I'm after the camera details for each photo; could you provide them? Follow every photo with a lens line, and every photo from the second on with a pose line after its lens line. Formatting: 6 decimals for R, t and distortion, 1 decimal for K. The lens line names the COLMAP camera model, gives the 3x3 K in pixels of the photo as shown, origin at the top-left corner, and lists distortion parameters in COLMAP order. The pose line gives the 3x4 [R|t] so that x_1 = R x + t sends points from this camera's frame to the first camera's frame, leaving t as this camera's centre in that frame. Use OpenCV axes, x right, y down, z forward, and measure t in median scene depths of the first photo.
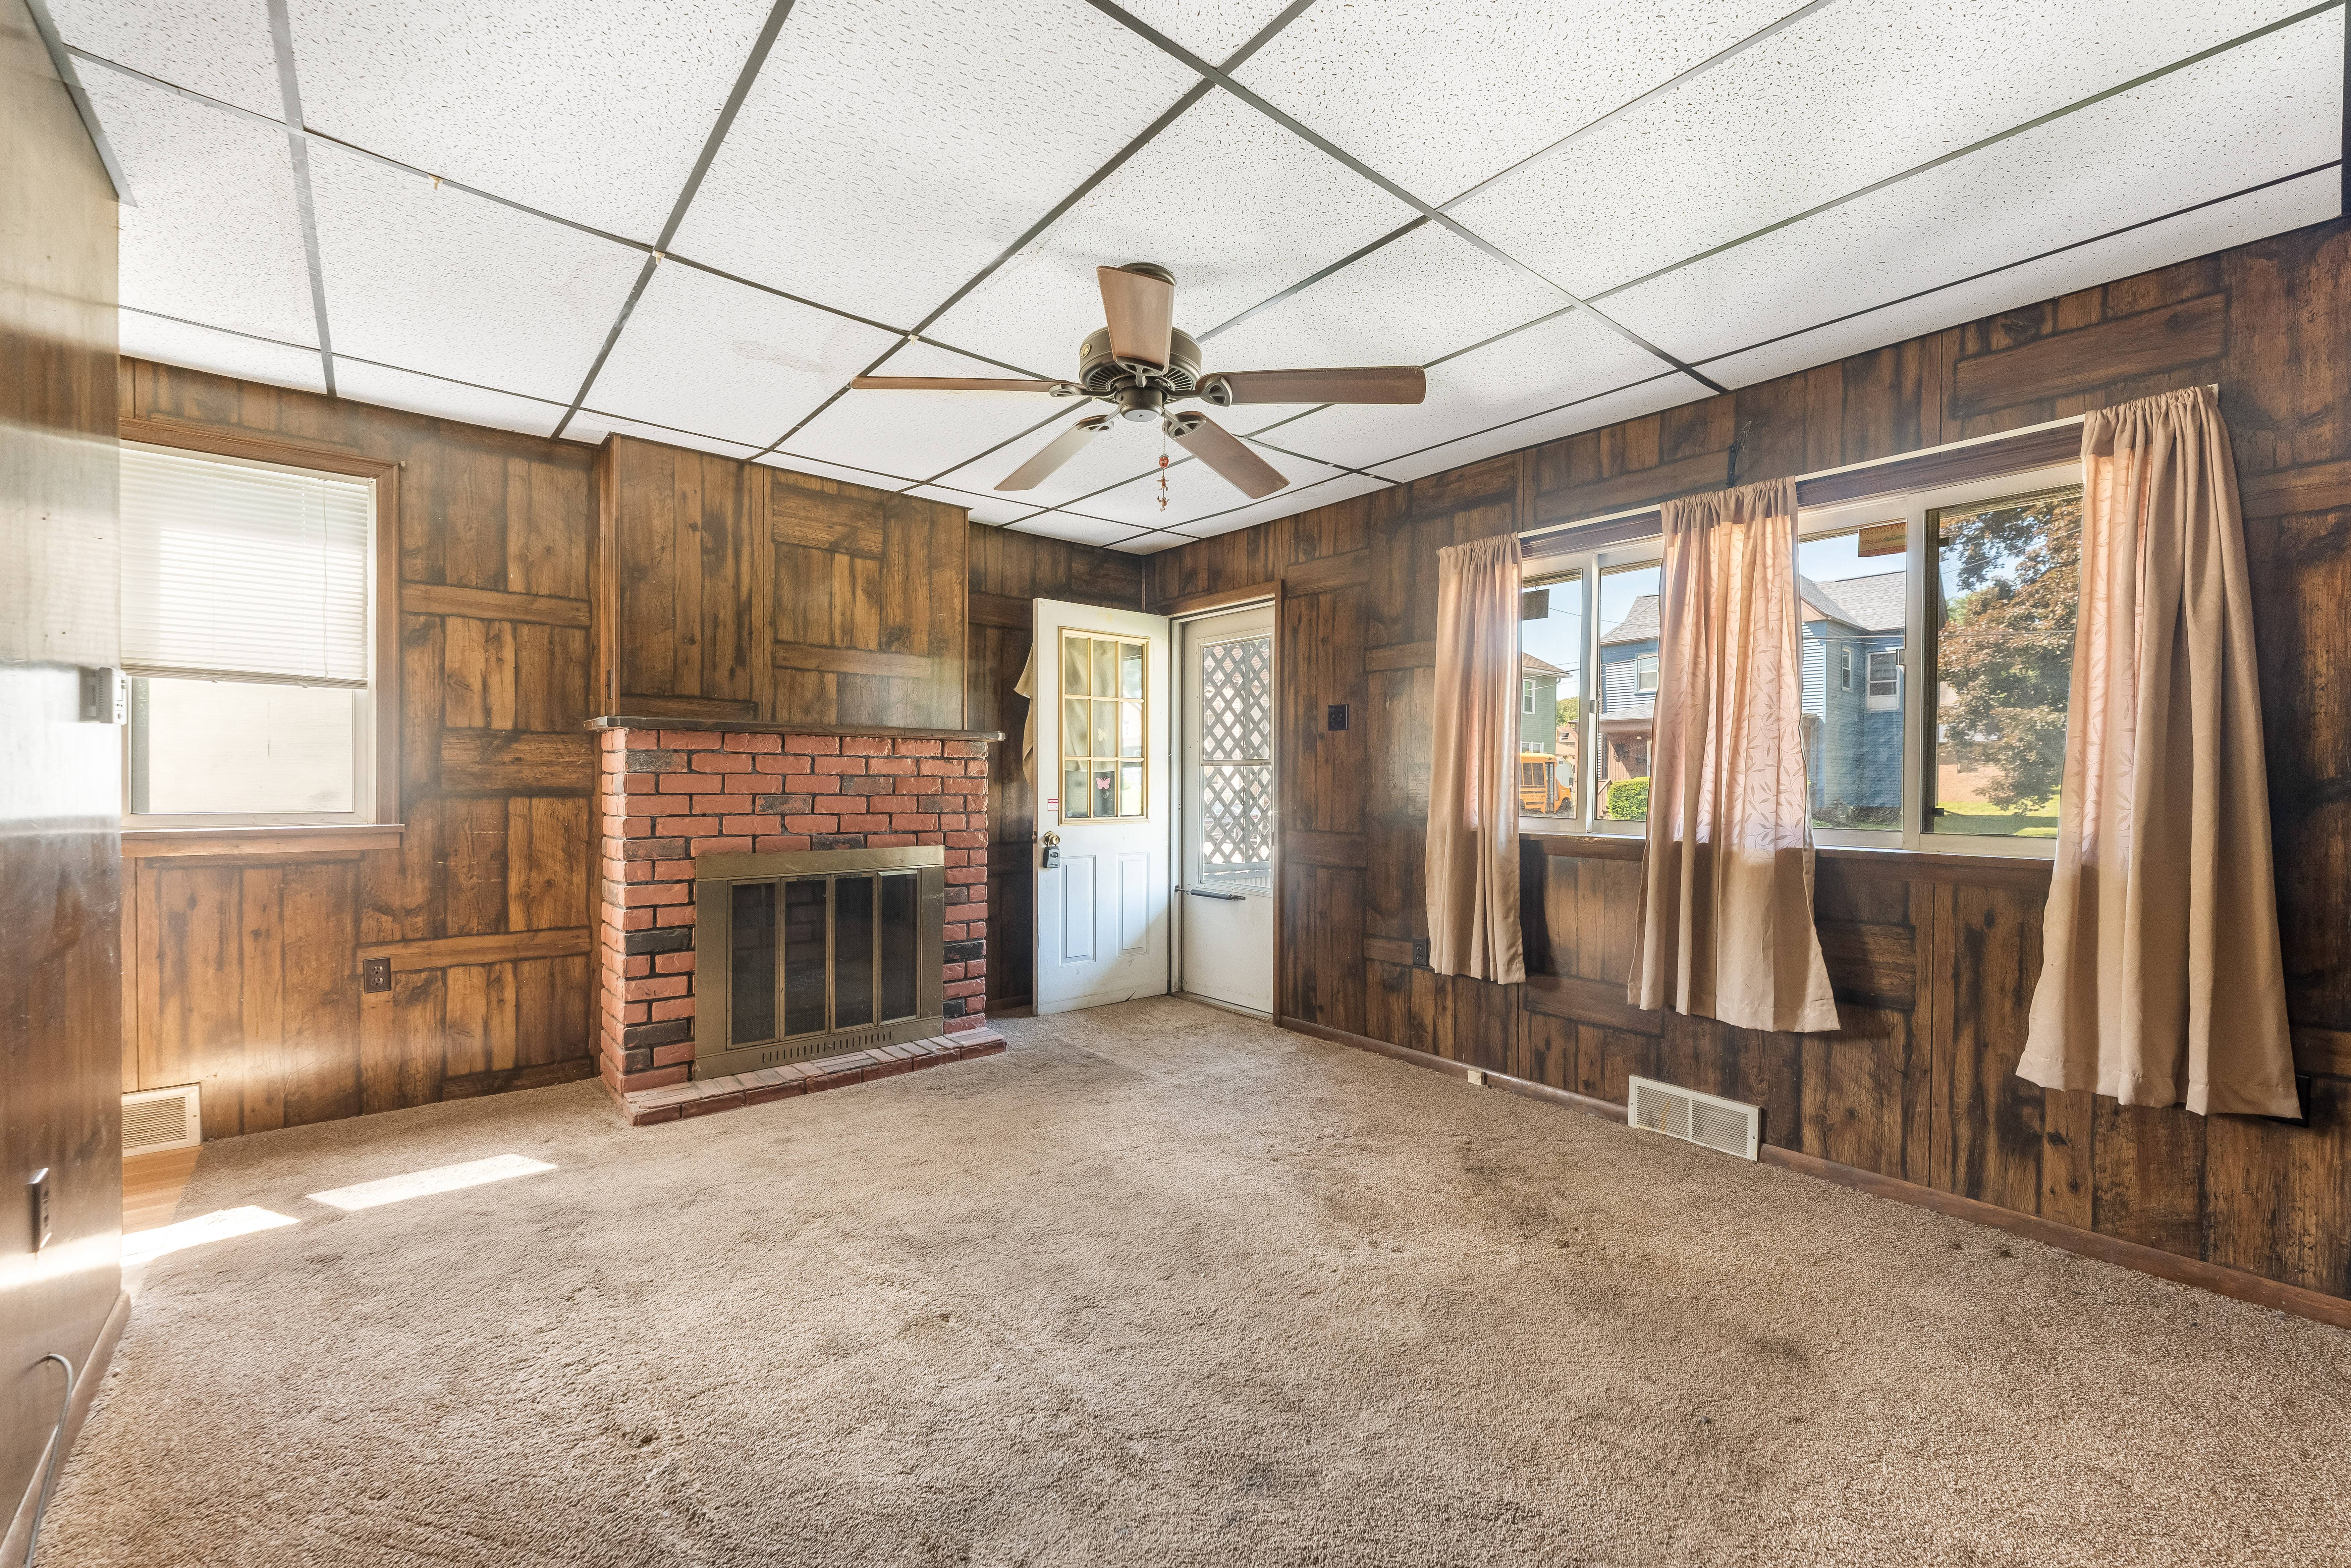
lens RADIAL K [[949.4, 0, 1175.1], [0, 949.4, 793.3], [0, 0, 1]] dist [-0.007895, -0.000230]
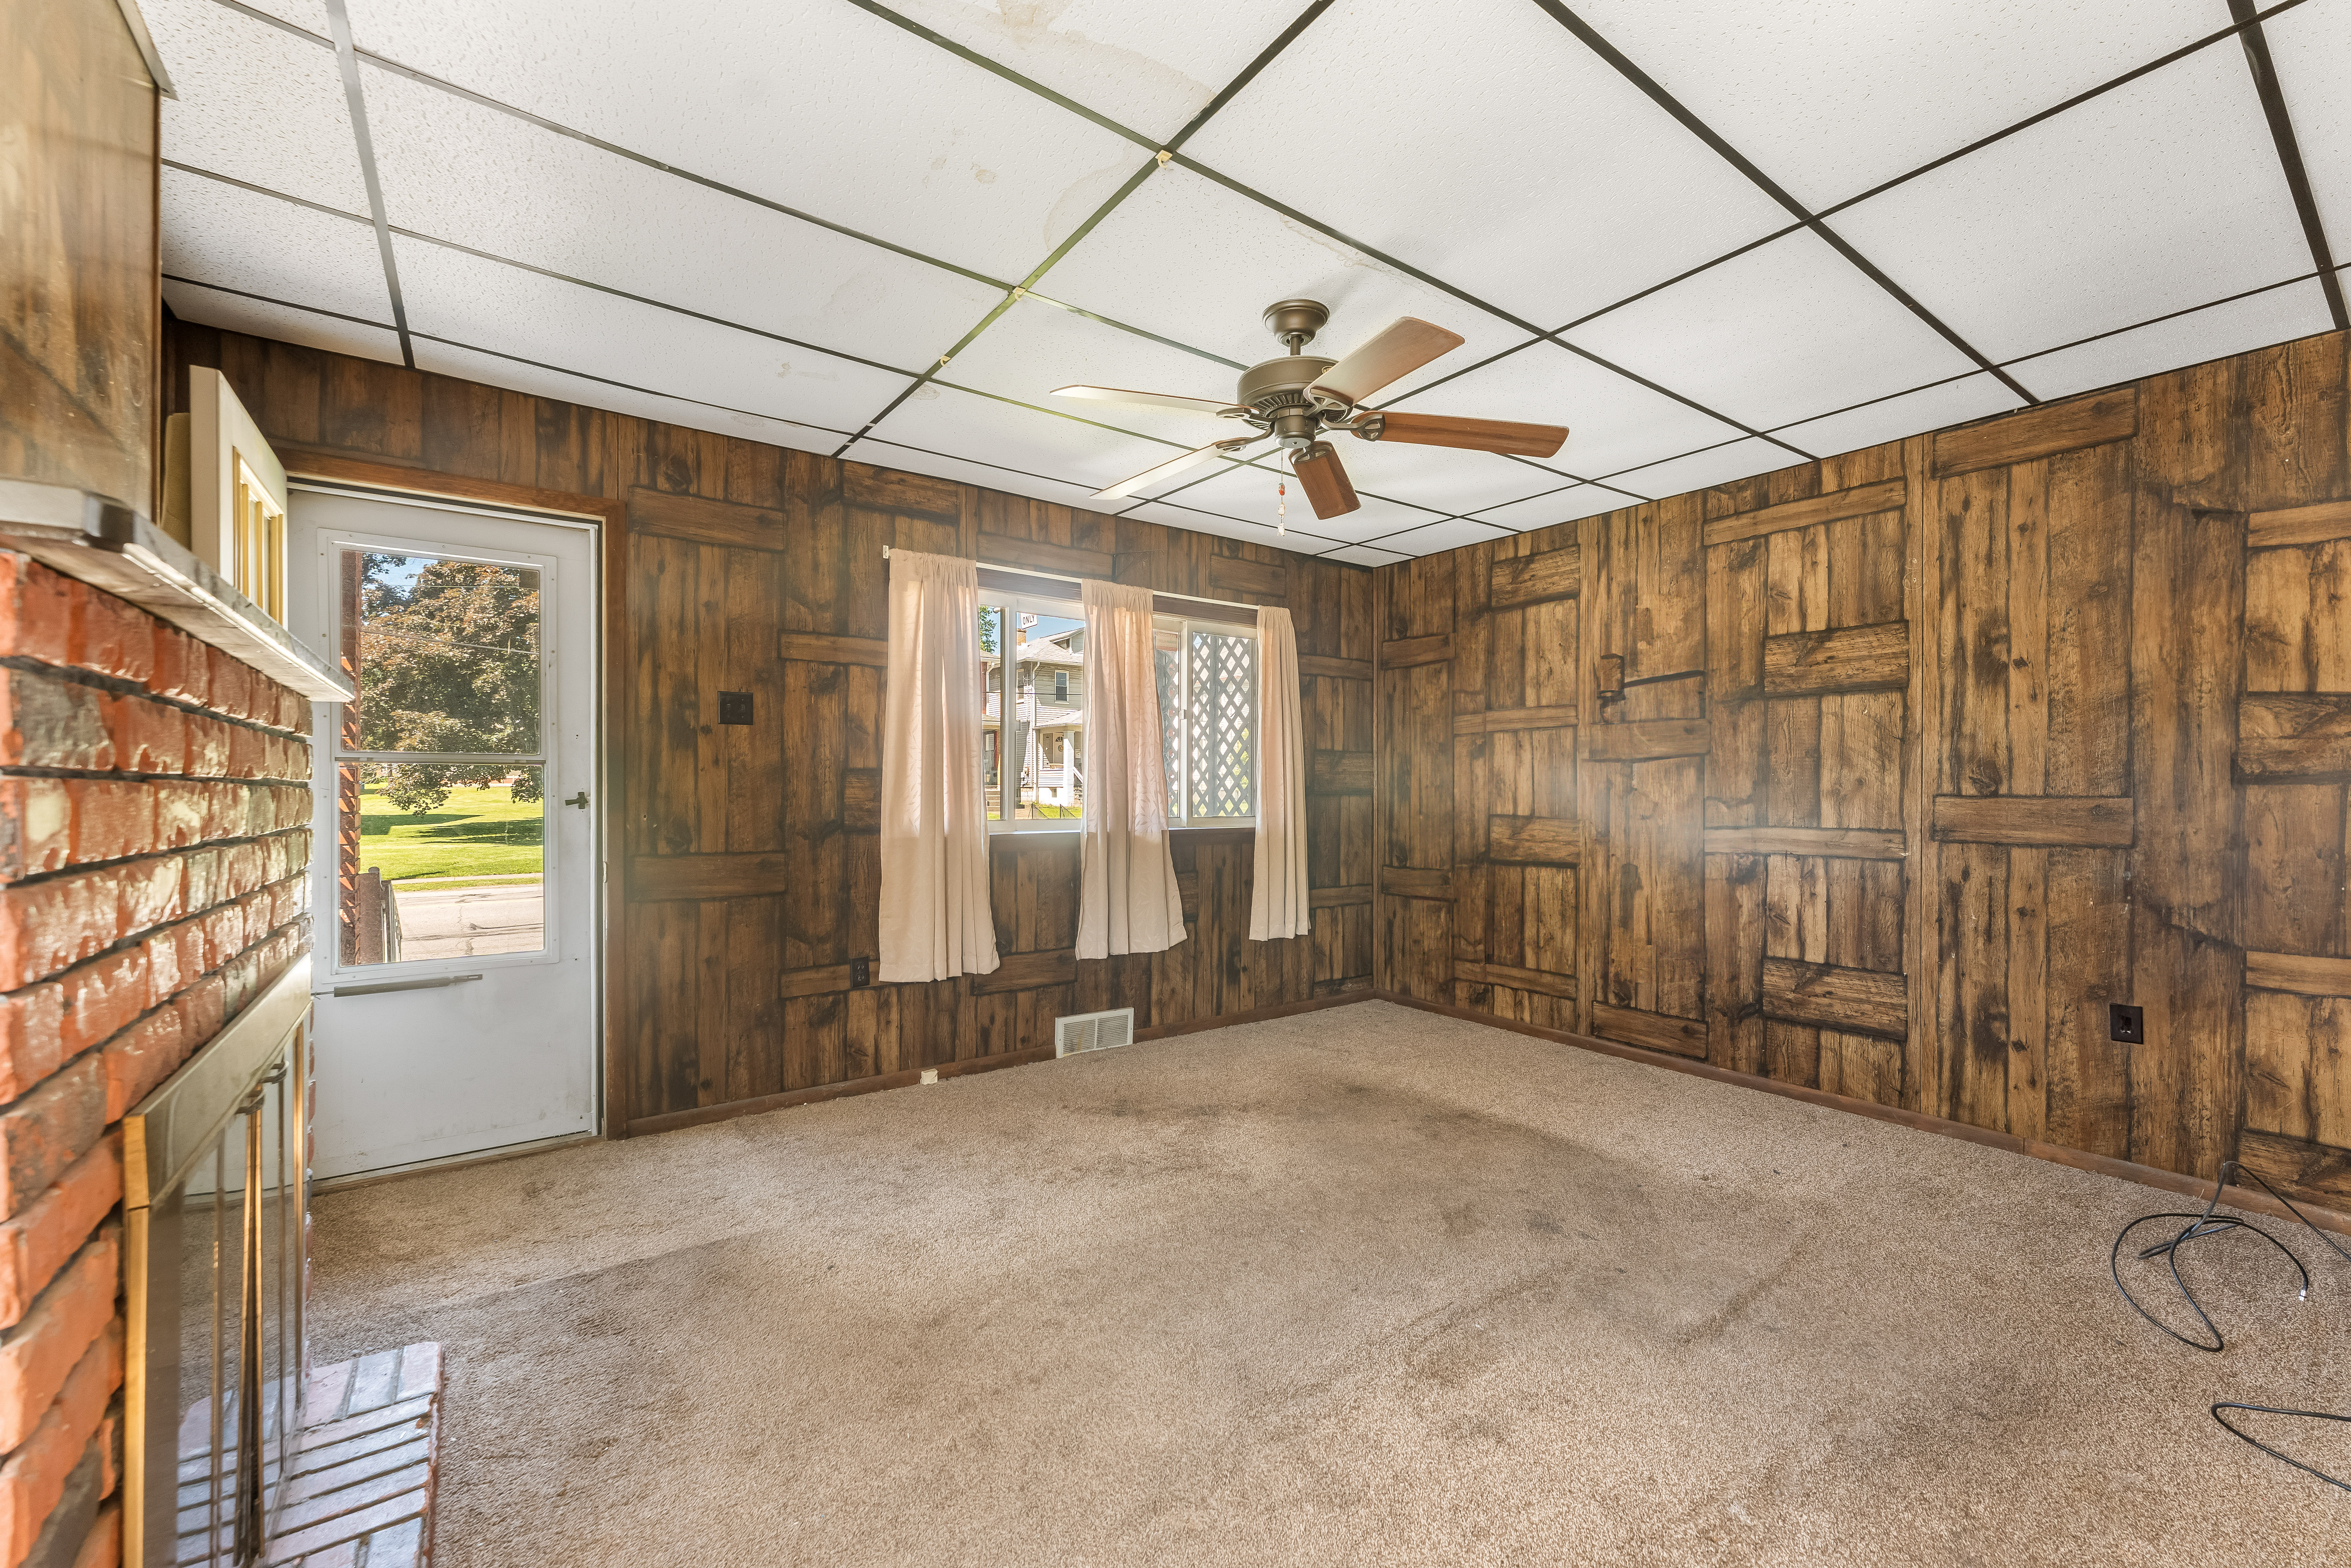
lens RADIAL K [[949.2, 0, 1174.7], [0, 949.2, 786.5], [0, 0, 1]] dist [-0.007895, -0.000230]
pose [[0.059255, -0.004739, 0.998232, -0.665507], [0.010618, 0.999935, 0.004117, -0.015377], [-0.998186, 0.010355, 0.059301, 0.651453]]
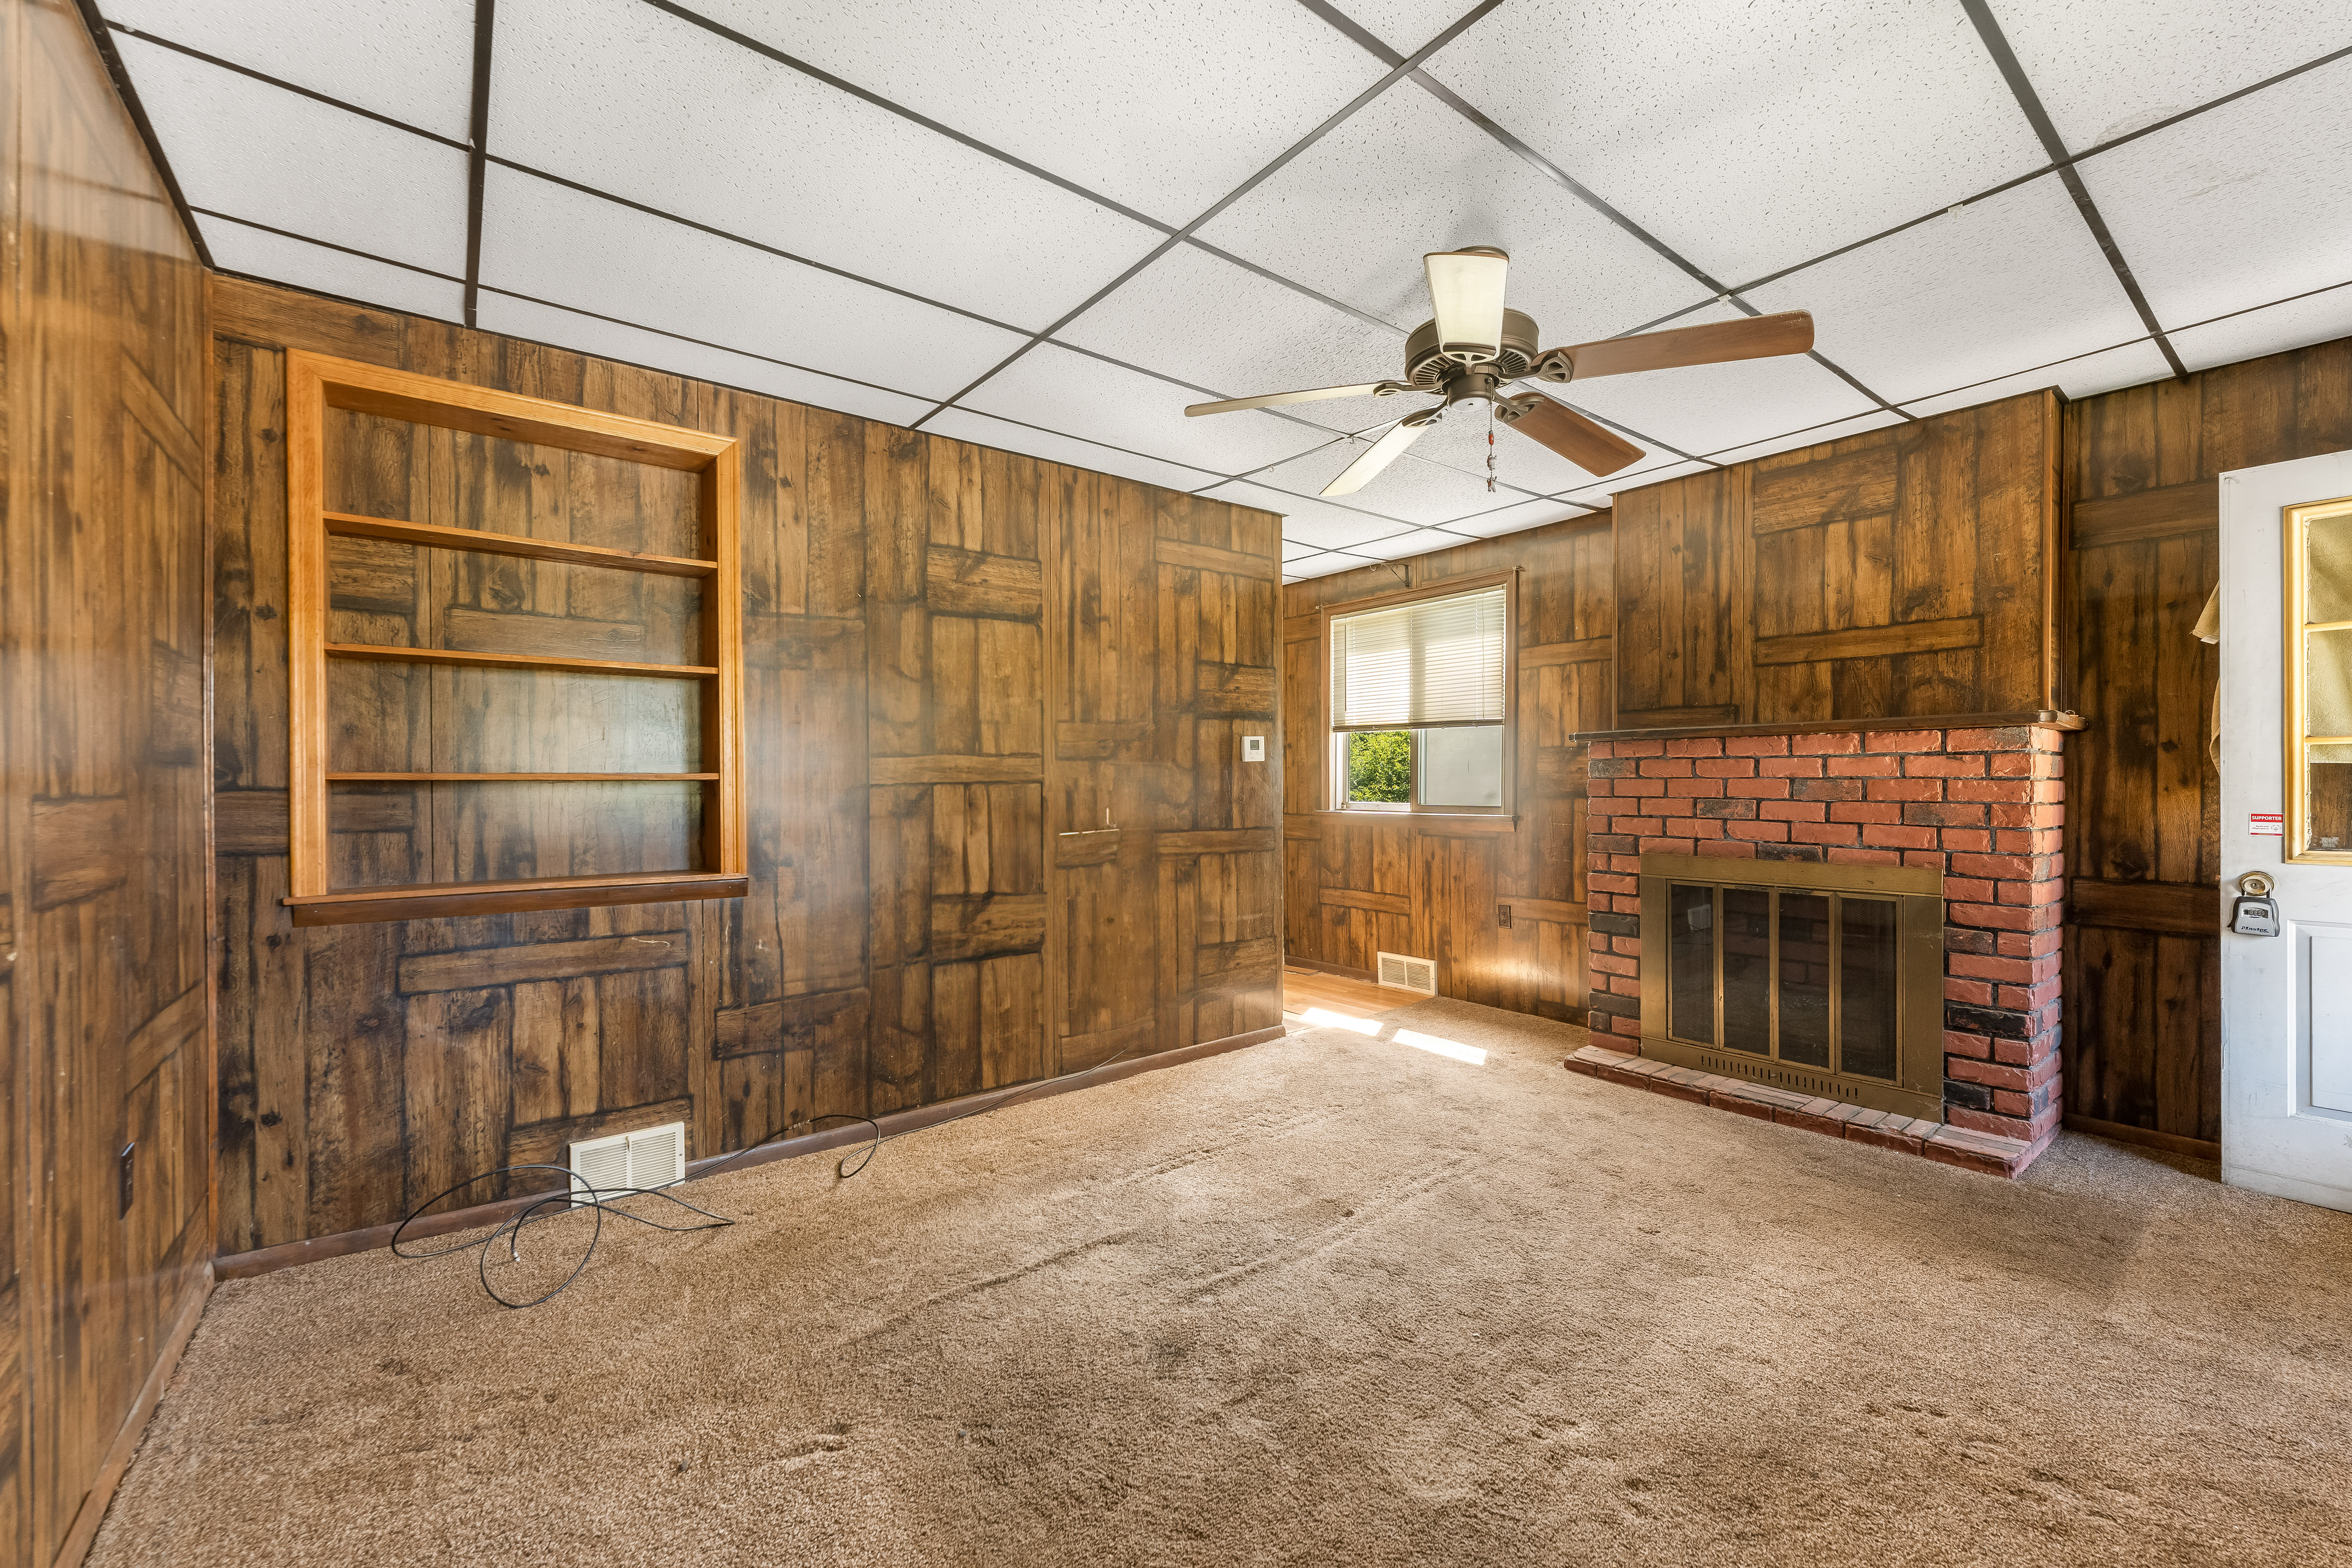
lens RADIAL K [[949.6, 0, 1157.4], [0, 949.6, 787.9], [0, 0, 1]] dist [-0.007895, -0.000230]
pose [[-0.053869, 0.000084, -0.998548, 0.571534], [-0.009417, 0.999955, 0.000592, -0.004863], [0.998504, 0.009435, -0.053866, 0.449934]]
